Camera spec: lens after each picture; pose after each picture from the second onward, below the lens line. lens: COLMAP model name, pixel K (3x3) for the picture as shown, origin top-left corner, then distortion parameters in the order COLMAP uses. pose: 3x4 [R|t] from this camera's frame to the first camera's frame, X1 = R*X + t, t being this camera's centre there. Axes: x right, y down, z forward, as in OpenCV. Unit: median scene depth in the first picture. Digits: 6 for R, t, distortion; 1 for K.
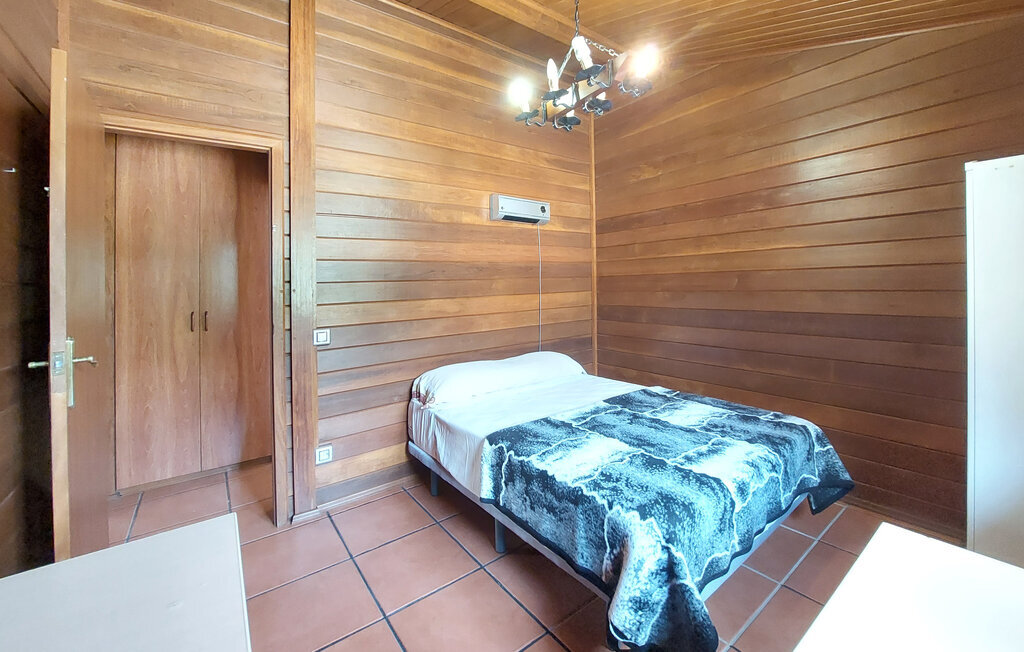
lens RADIAL K [[409.2, 0, 513.5], [0, 409.2, 279.6], [0, 0, 1]] dist [-0.015573, -0.000108]
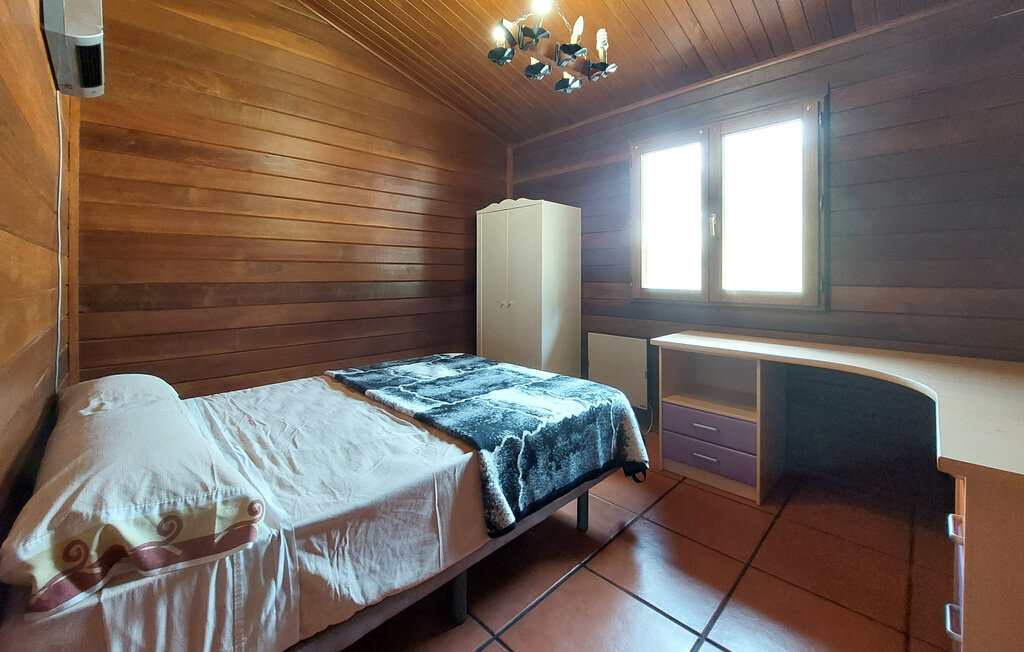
lens RADIAL K [[409.2, 0, 513.5], [0, 409.2, 279.6], [0, 0, 1]] dist [-0.015573, -0.000108]
pose [[-0.134392, 0.014228, 0.990826, -0.814861], [-0.000547, 0.999896, -0.014432, 0.136980], [-0.990928, -0.002482, -0.134370, 1.153874]]
